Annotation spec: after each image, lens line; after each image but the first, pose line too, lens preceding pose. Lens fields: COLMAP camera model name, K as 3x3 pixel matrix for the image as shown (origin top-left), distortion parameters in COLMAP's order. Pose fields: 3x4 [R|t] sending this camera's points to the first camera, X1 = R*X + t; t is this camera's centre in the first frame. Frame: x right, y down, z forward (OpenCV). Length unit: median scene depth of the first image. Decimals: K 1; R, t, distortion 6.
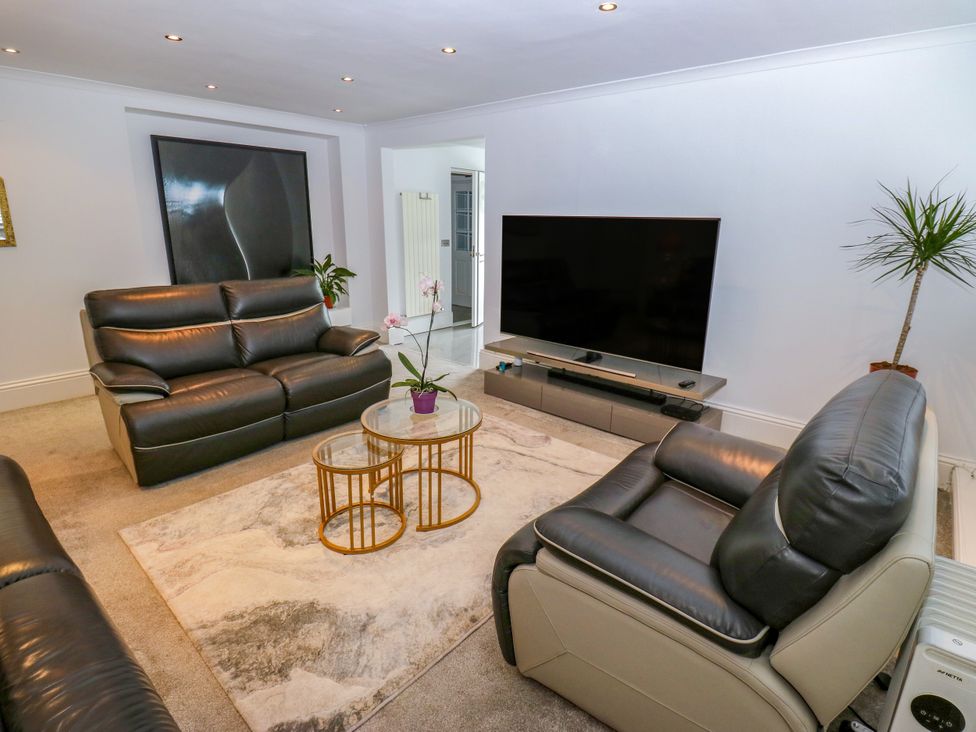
lens RADIAL K [[508.8, 0, 498.9], [0, 508.8, 357.5], [0, 0, 1]] dist [0.000771, -0.013602]
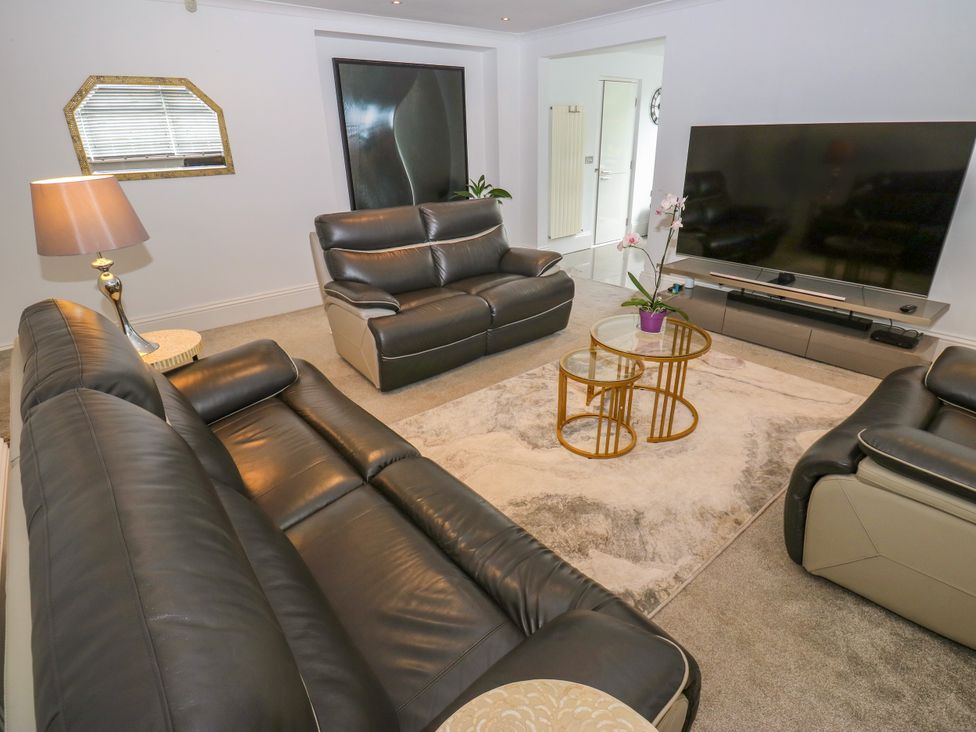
lens RADIAL K [[508.8, 0, 498.9], [0, 508.8, 357.5], [0, 0, 1]] dist [0.000771, -0.013602]
pose [[0.986216, 0.030238, -0.162679, -0.230415], [-0.005896, 0.988958, 0.148080, 0.008318], [0.165360, -0.145080, 0.975504, -0.049132]]
